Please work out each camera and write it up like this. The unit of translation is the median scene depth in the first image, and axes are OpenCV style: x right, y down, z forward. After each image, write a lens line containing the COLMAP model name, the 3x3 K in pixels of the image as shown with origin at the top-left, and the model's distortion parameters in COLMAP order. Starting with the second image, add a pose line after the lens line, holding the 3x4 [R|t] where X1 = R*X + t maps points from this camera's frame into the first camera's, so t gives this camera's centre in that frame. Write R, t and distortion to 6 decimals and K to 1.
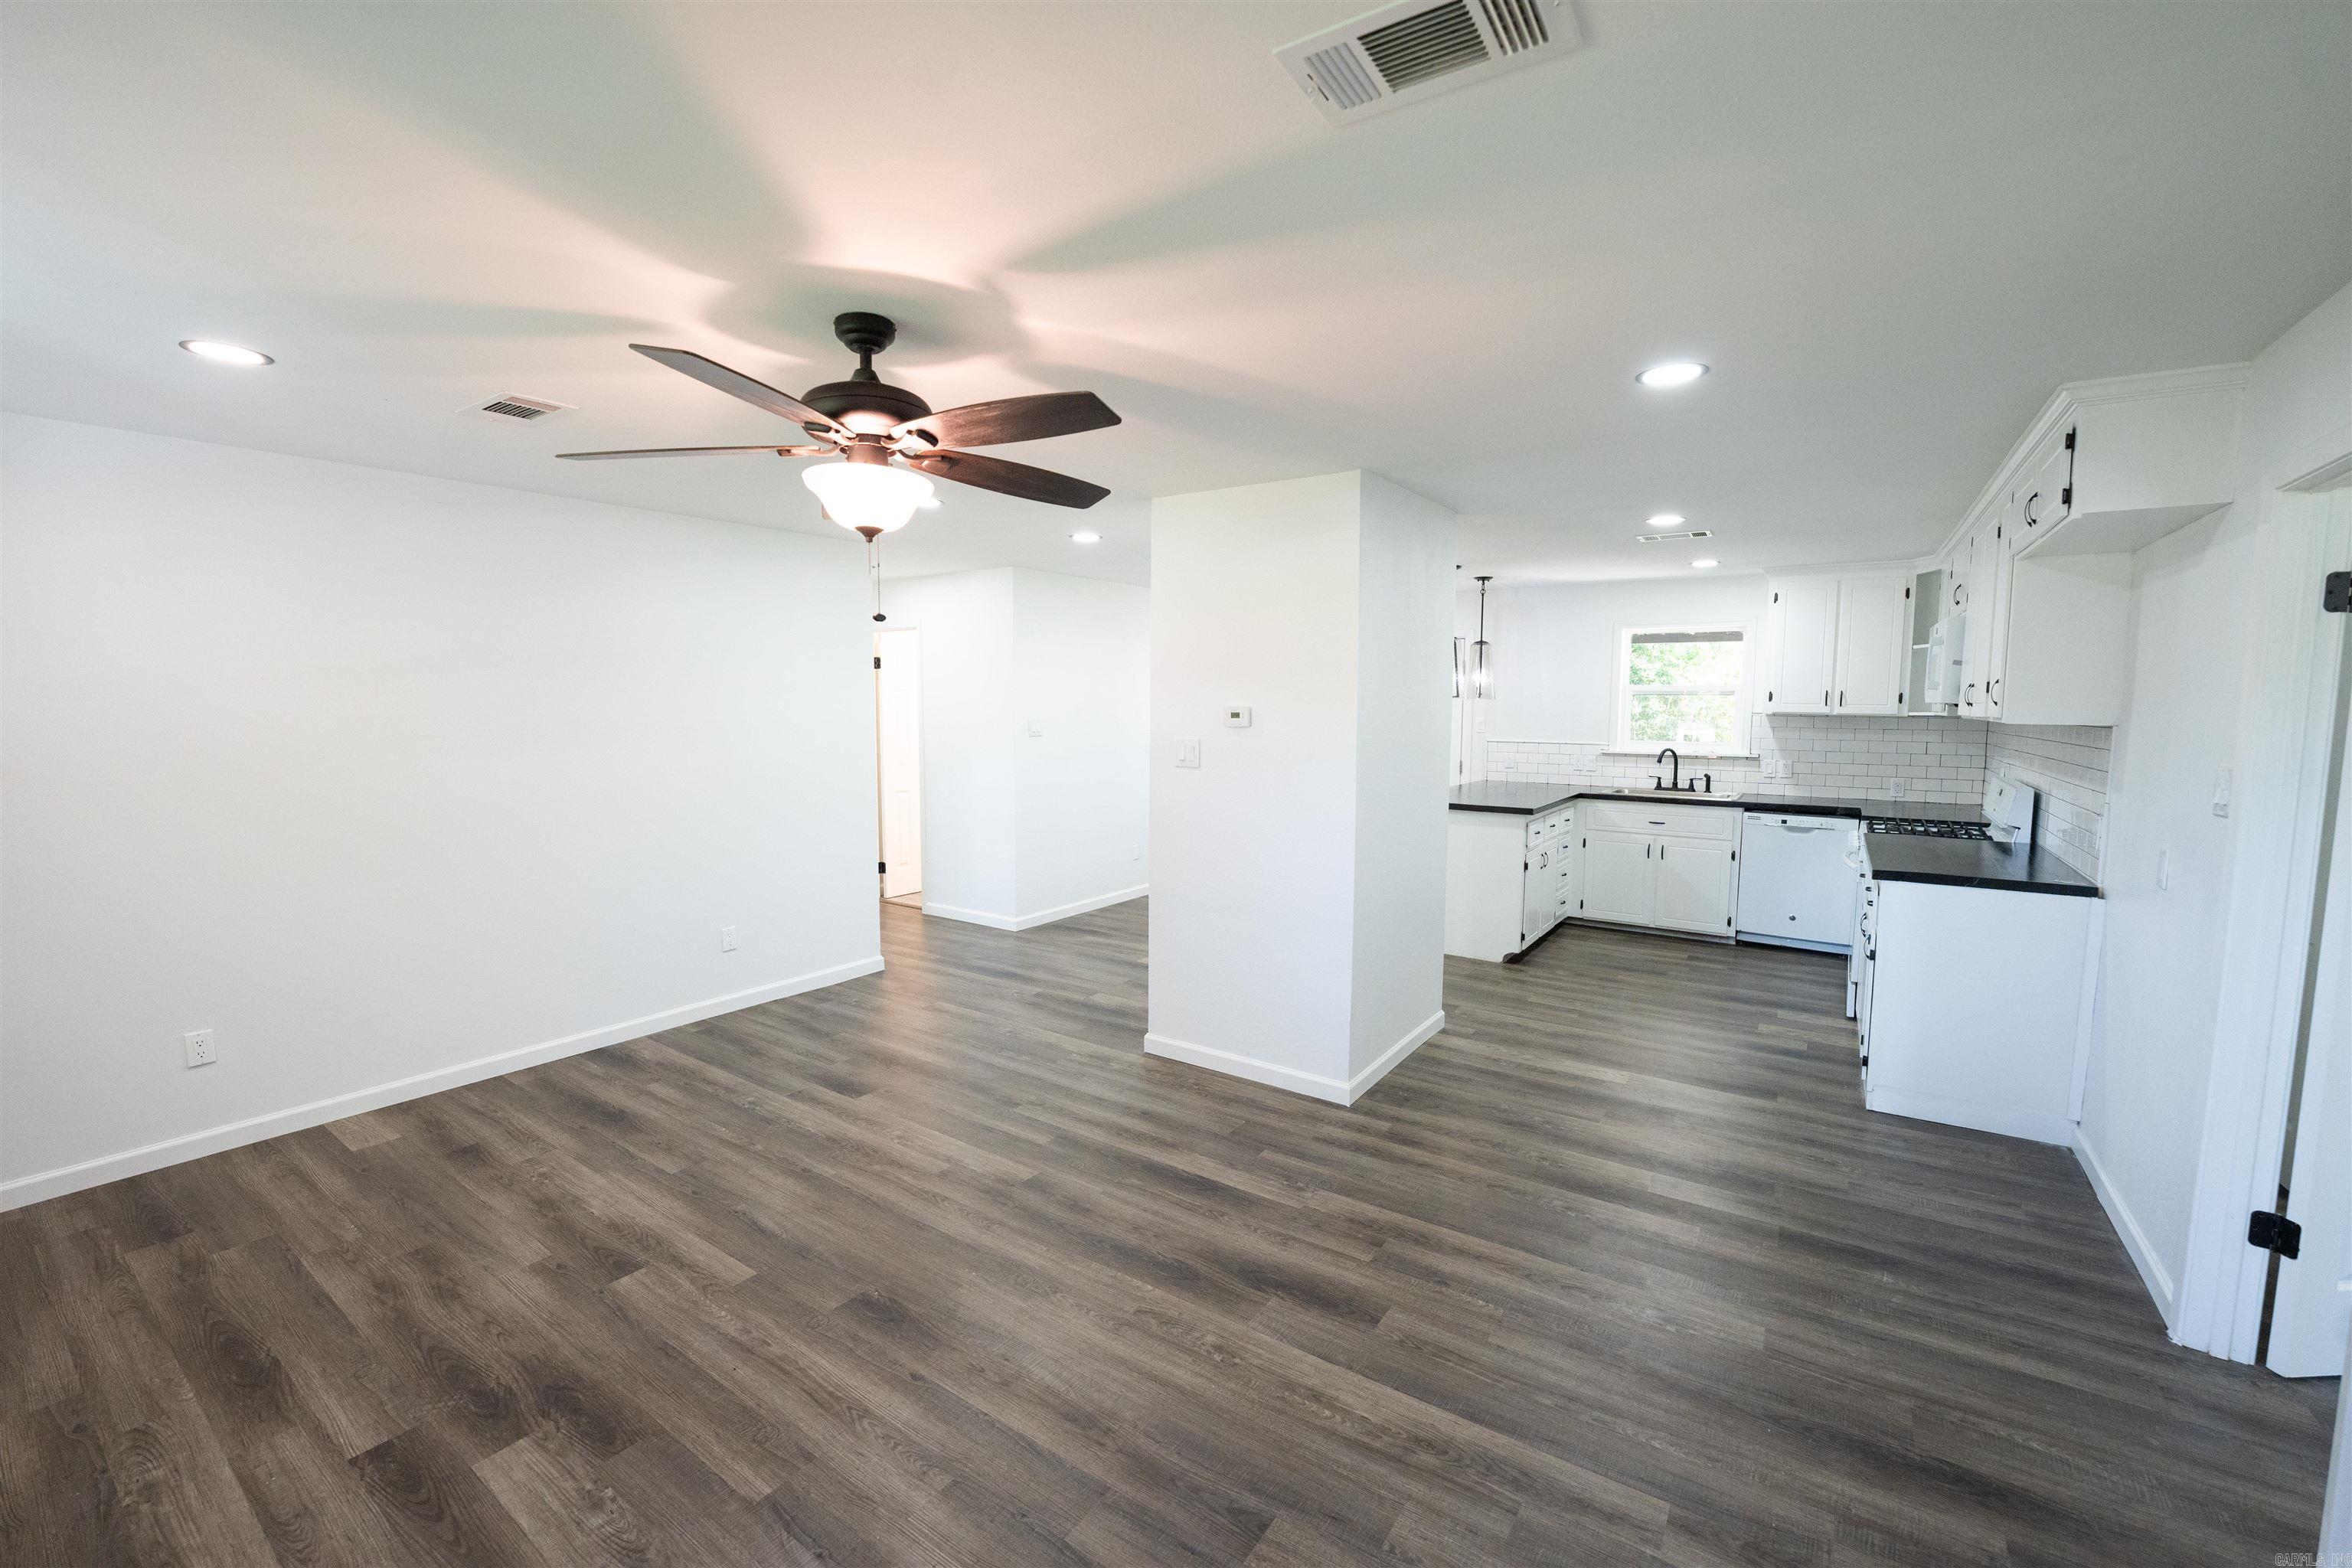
lens RADIAL K [[955.4, 0, 1174.7], [0, 955.4, 780.6], [0, 0, 1]] dist [-0.031190, 0.005073]
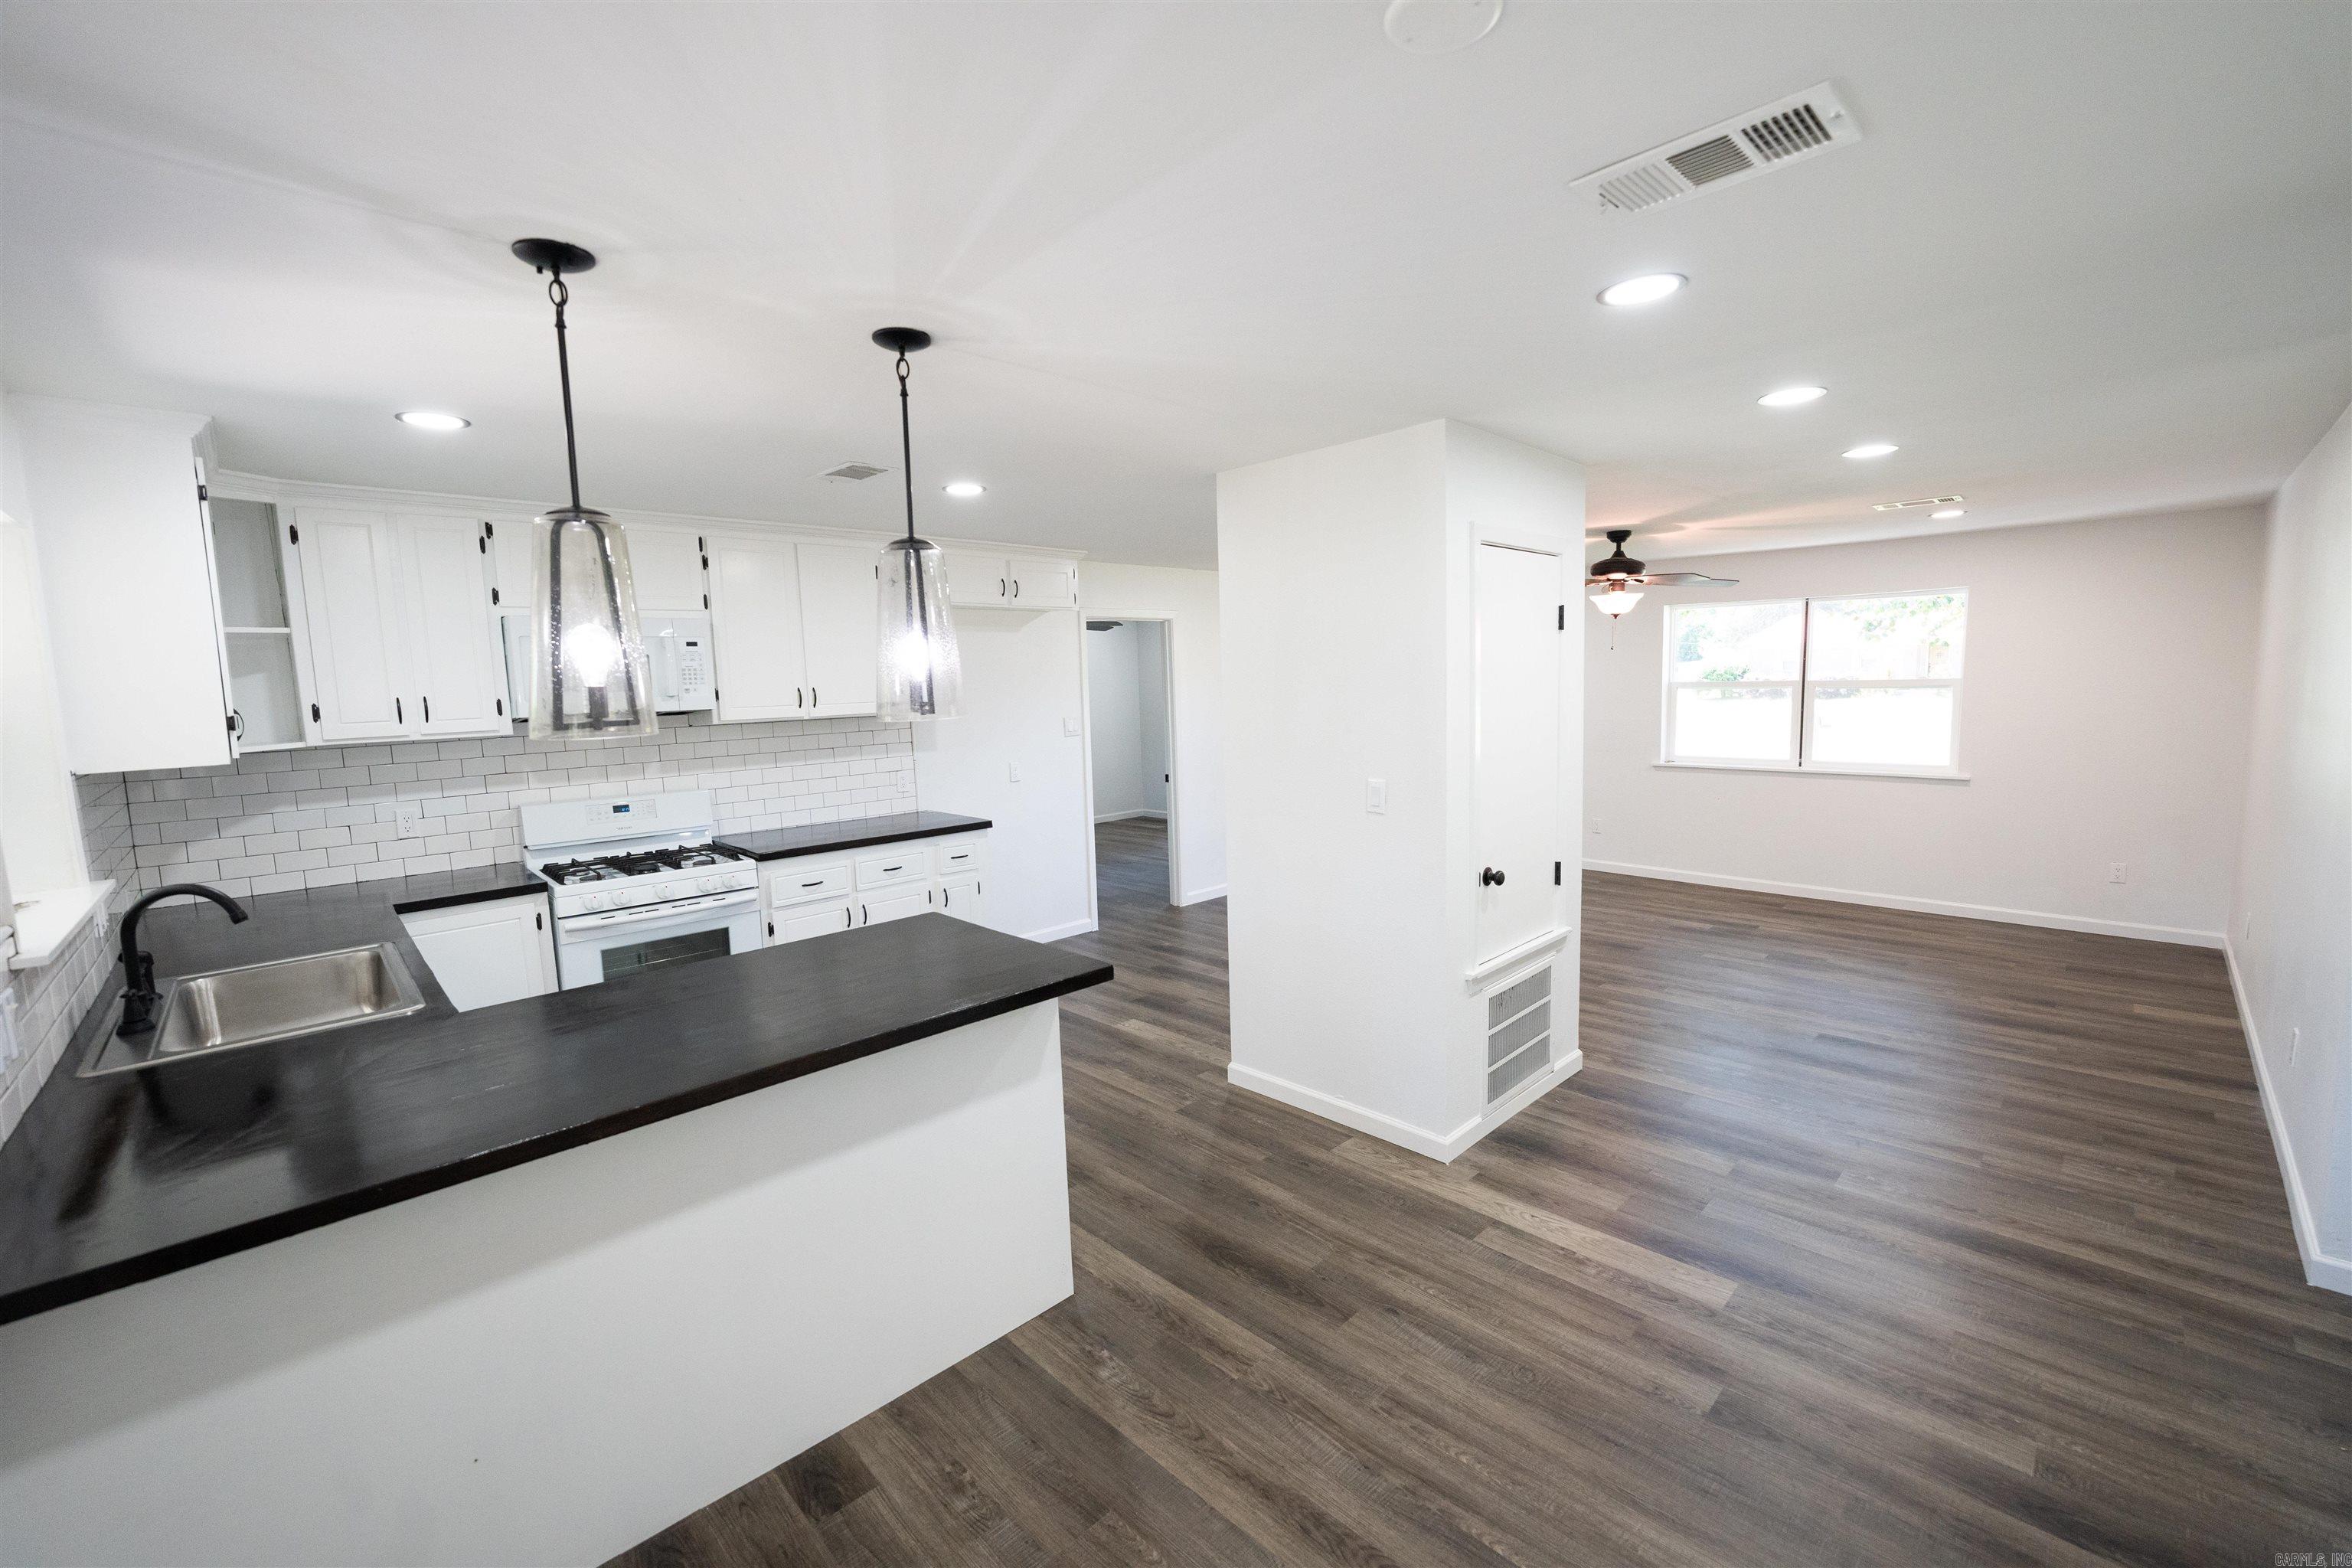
lens RADIAL K [[955.4, 0, 1175.1], [0, 955.4, 780.1], [0, 0, 1]] dist [-0.031190, 0.005073]
pose [[-0.981750, 0.003686, 0.190142, 0.184567], [0.040620, 0.980805, 0.190714, -0.186178], [-0.185789, 0.194957, -0.963055, 1.953788]]
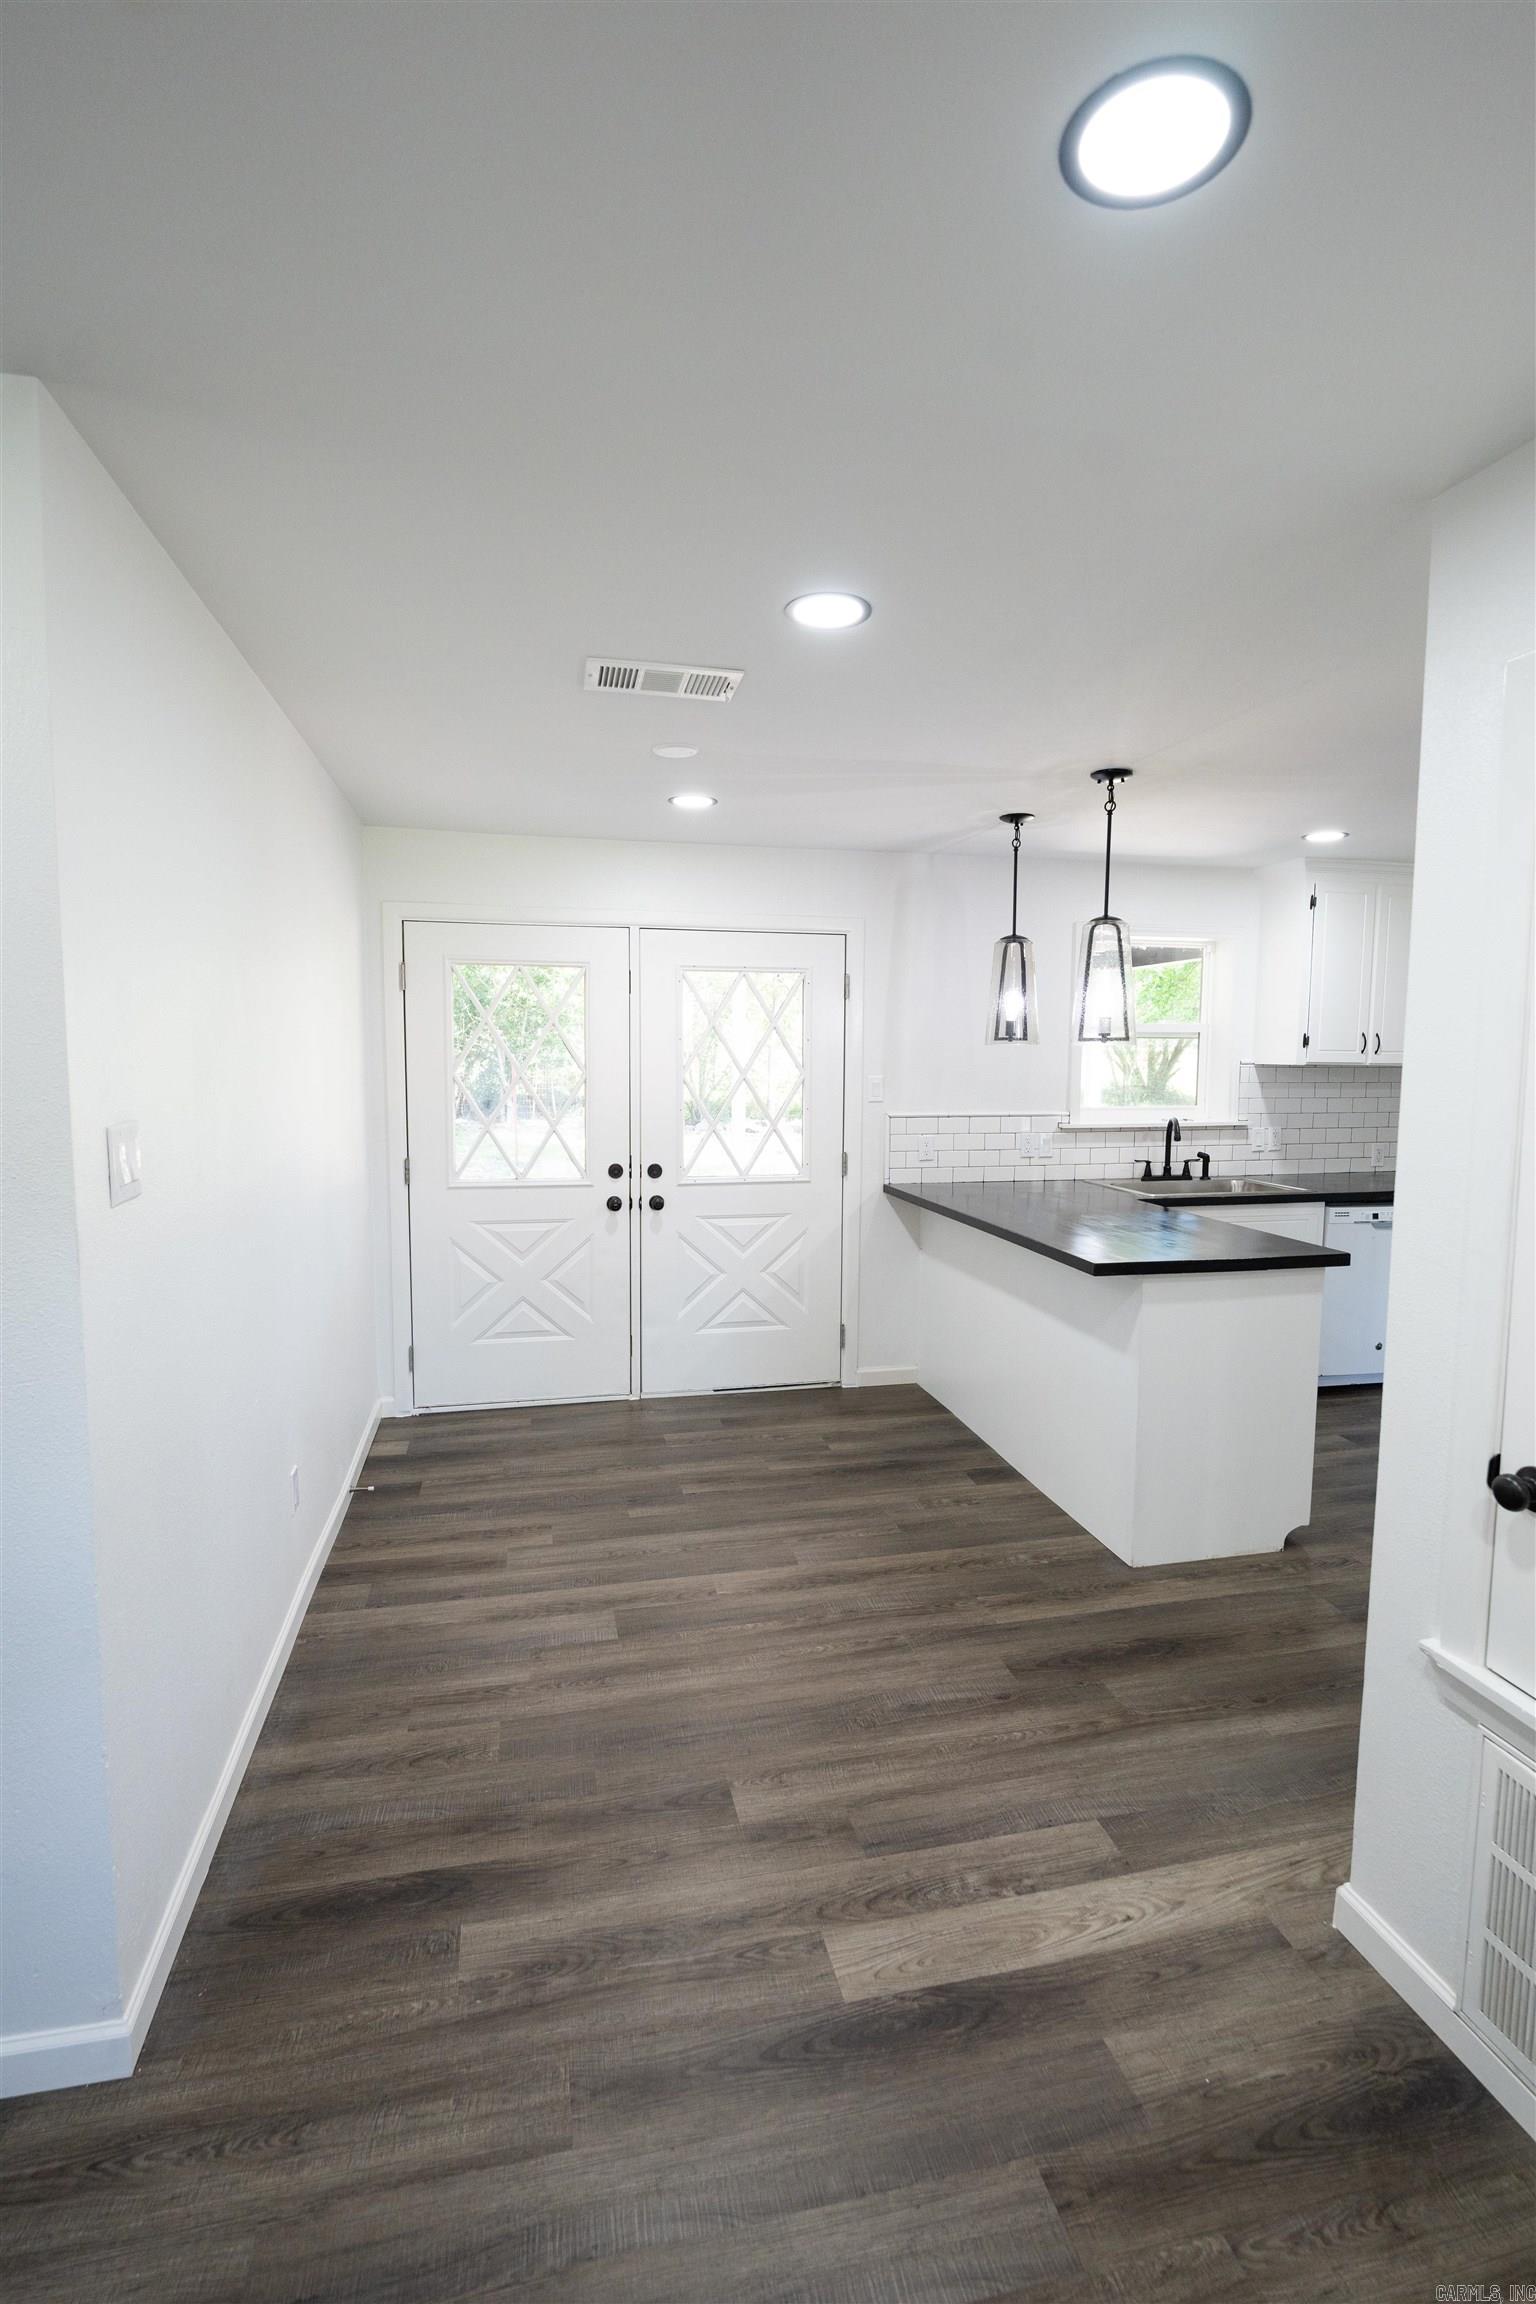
lens RADIAL K [[1079.6, 0, 771.7], [0, 1079.6, 1146.8], [0, 0, 1]] dist [-0.010496, 0.000361]
pose [[0.671161, -0.068122, 0.738175, -0.362979], [0.059263, 0.997512, 0.038172, -0.093878], [-0.738939, 0.018128, 0.673528, 1.100684]]
